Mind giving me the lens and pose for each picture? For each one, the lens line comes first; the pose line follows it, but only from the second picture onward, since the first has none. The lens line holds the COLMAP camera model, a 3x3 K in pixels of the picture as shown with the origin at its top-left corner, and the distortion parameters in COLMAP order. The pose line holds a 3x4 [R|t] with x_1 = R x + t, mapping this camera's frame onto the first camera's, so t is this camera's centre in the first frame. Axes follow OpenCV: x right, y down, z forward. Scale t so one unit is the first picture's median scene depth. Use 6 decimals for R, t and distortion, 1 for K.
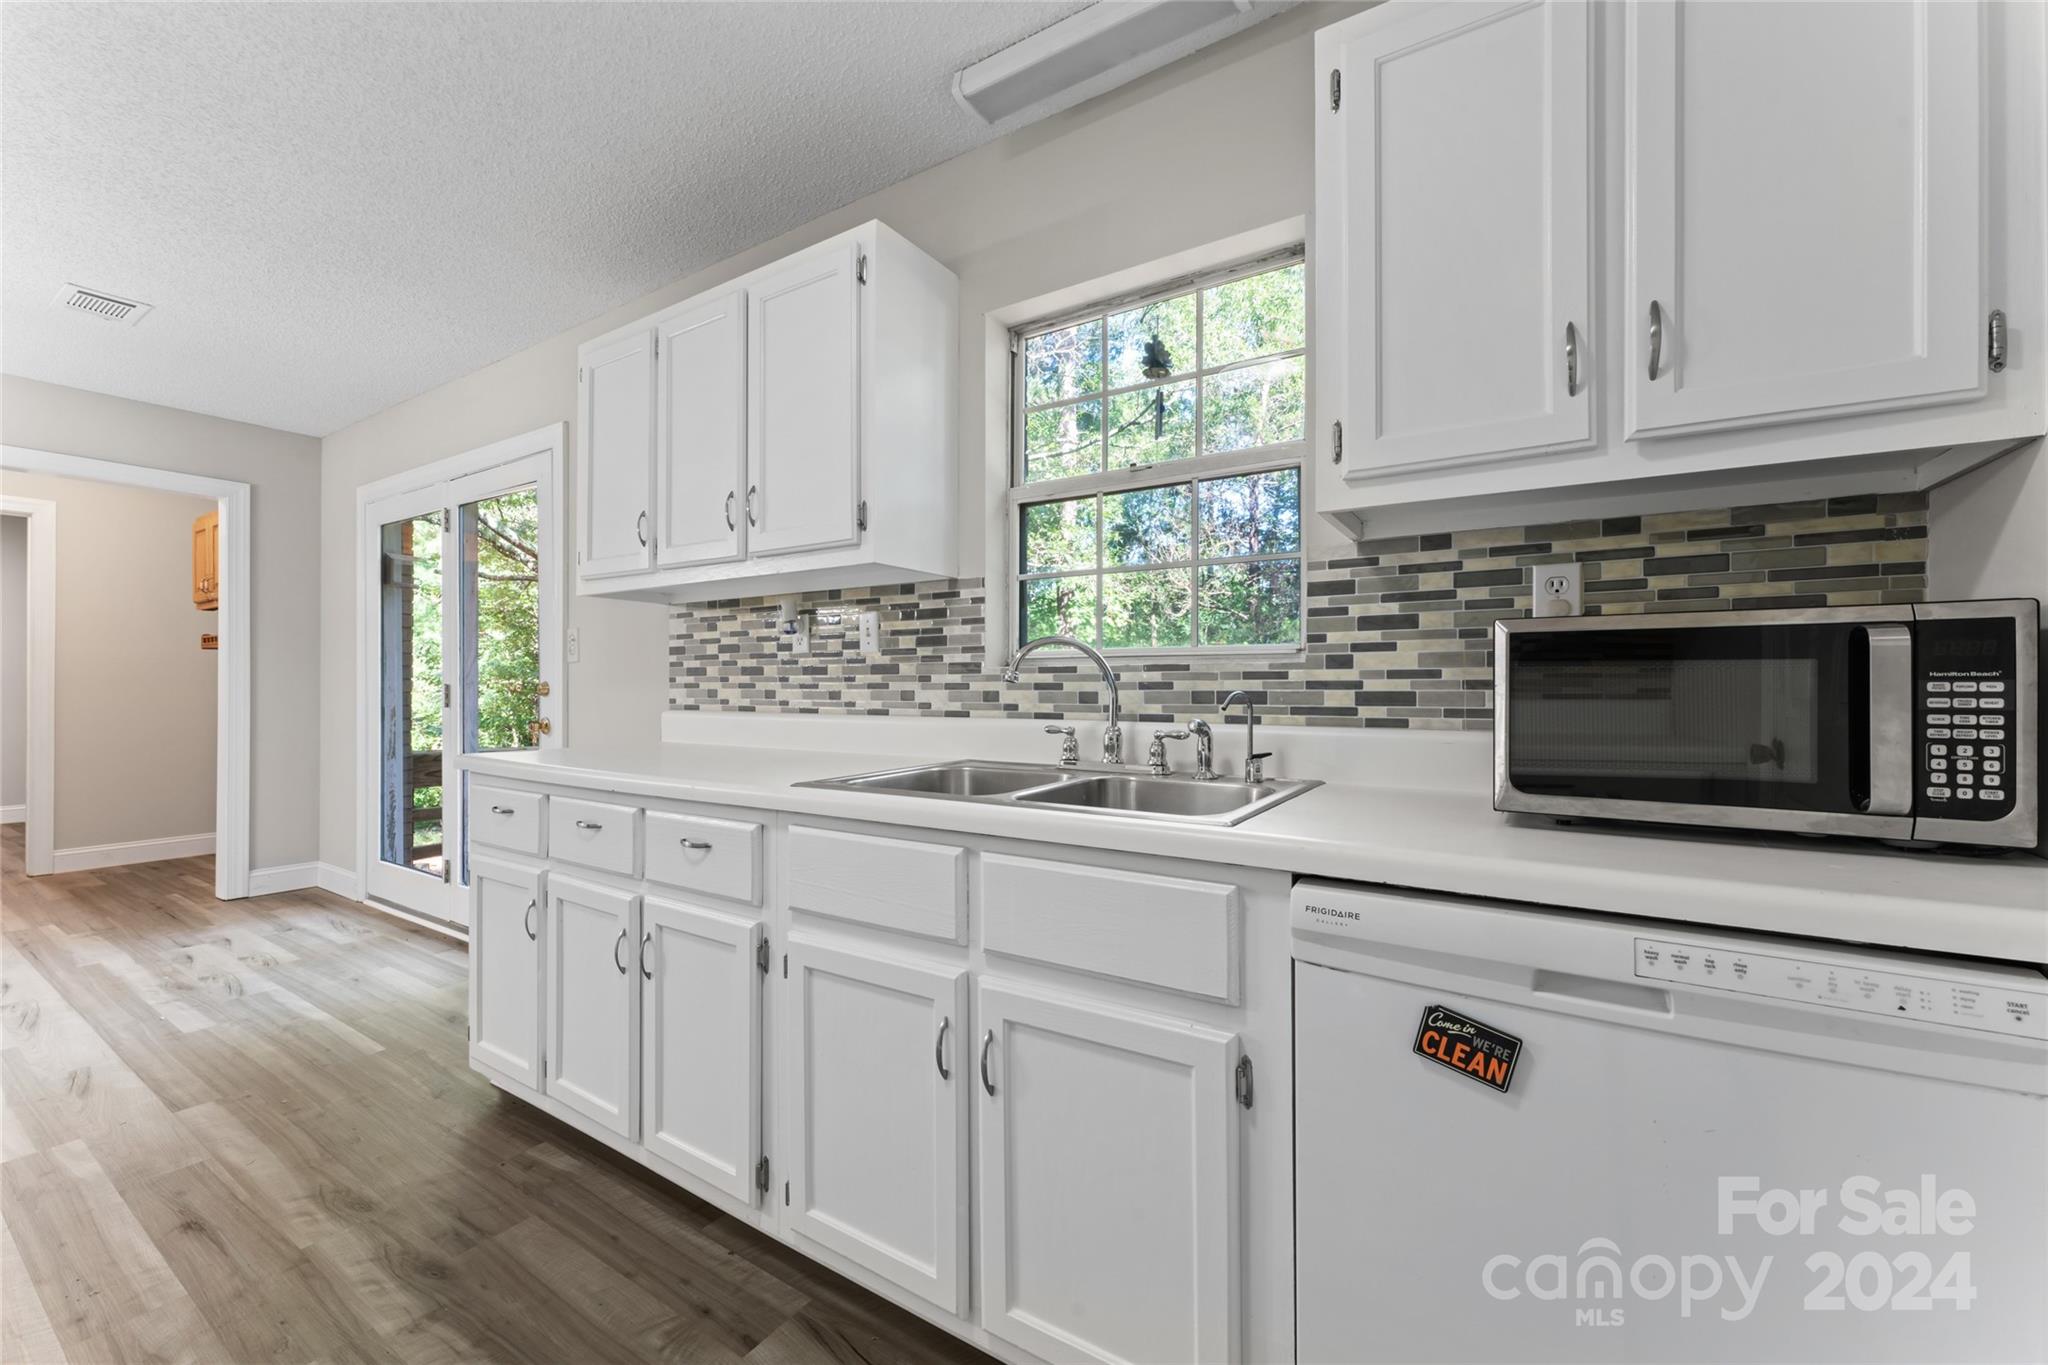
lens RADIAL K [[806.0, 0, 1019.4], [0, 806.0, 688.5], [0, 0, 1]] dist [-0.001918, -0.000268]
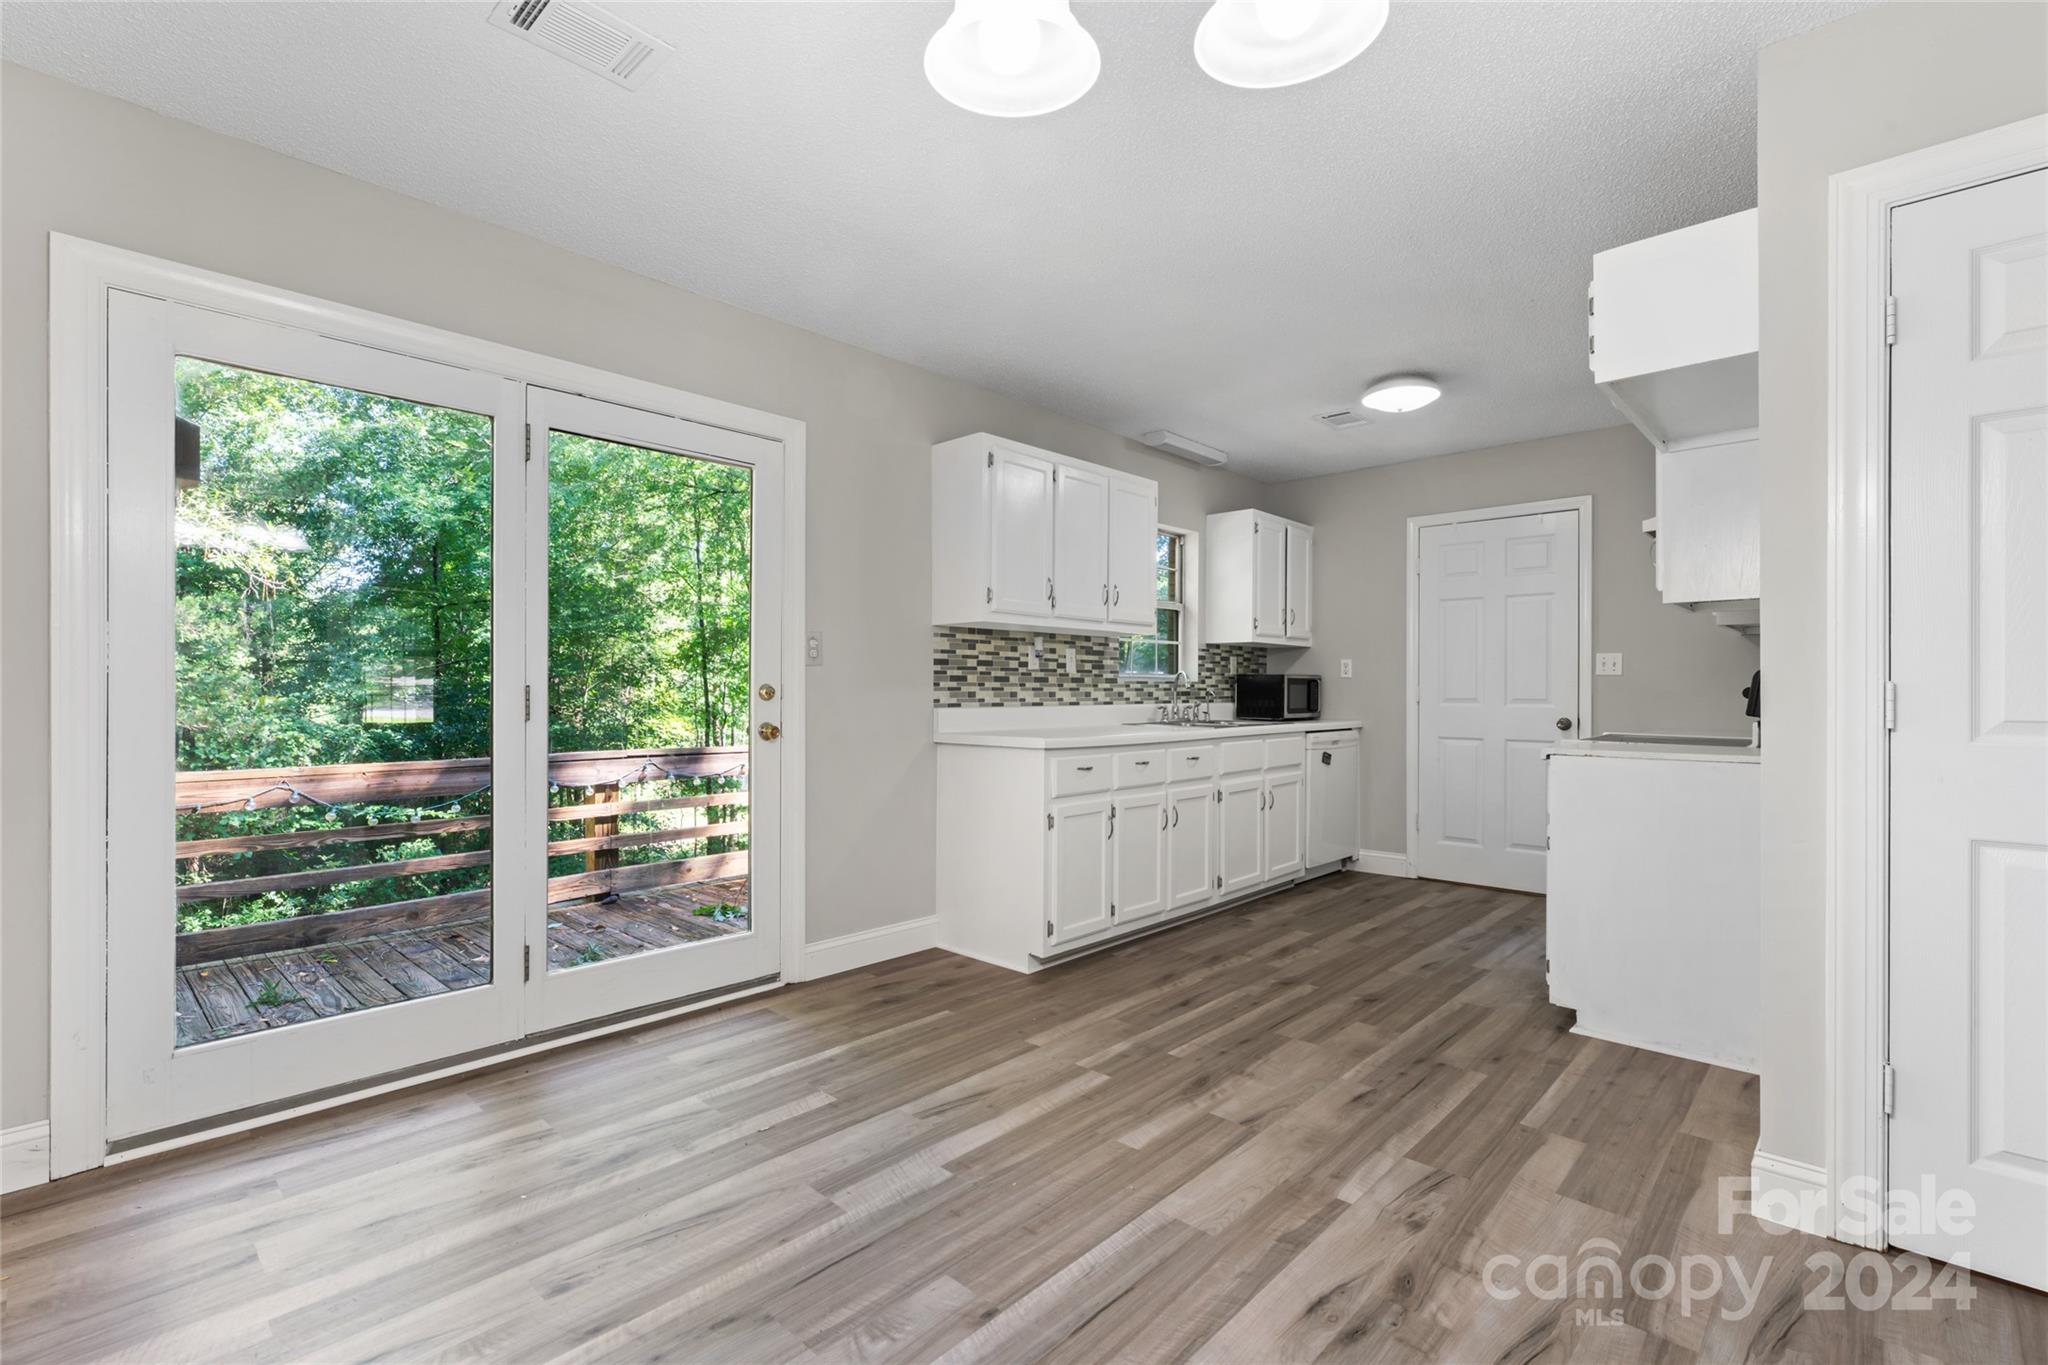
lens RADIAL K [[917.4, 0, 1017.6], [0, 917.4, 688.4], [0, 0, 1]] dist [-0.007504, 0.001592]
pose [[0.188535, -0.000905, 0.982066, -2.318514], [-0.002136, 0.999997, 0.001332, -0.007973], [-0.982064, -0.002349, 0.188533, 0.751709]]
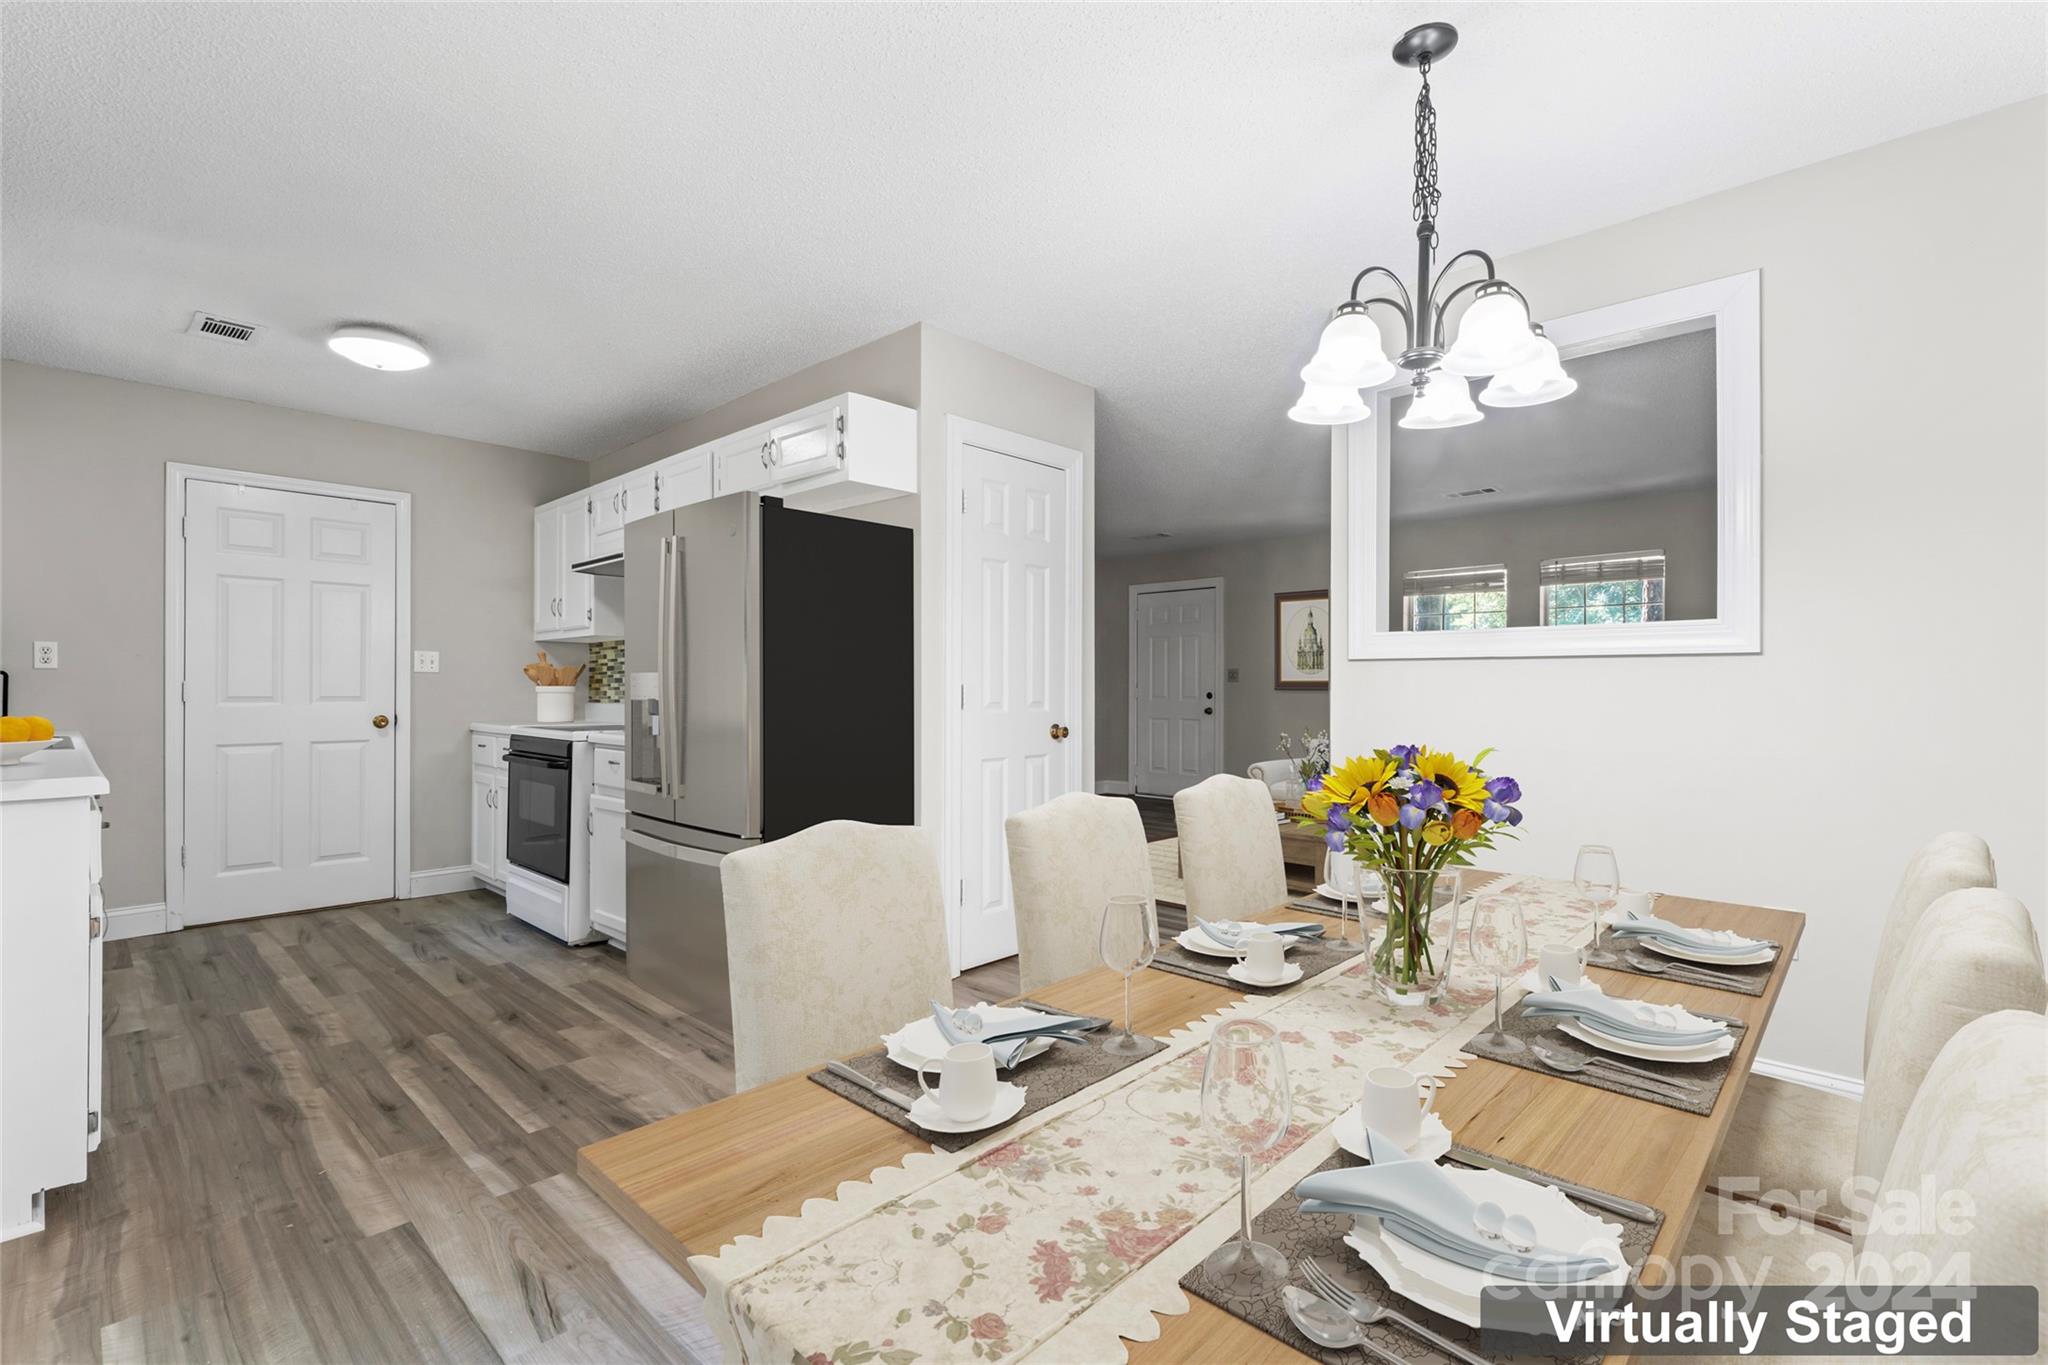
lens RADIAL K [[917.4, 0, 1021.0], [0, 917.4, 673.9], [0, 0, 1]] dist [-0.007504, 0.001592]
pose [[-0.982402, -0.000309, 0.186781, -1.758773], [-0.003103, 0.999888, -0.014662, -0.006531], [-0.186755, -0.014983, -0.982292, 1.727757]]
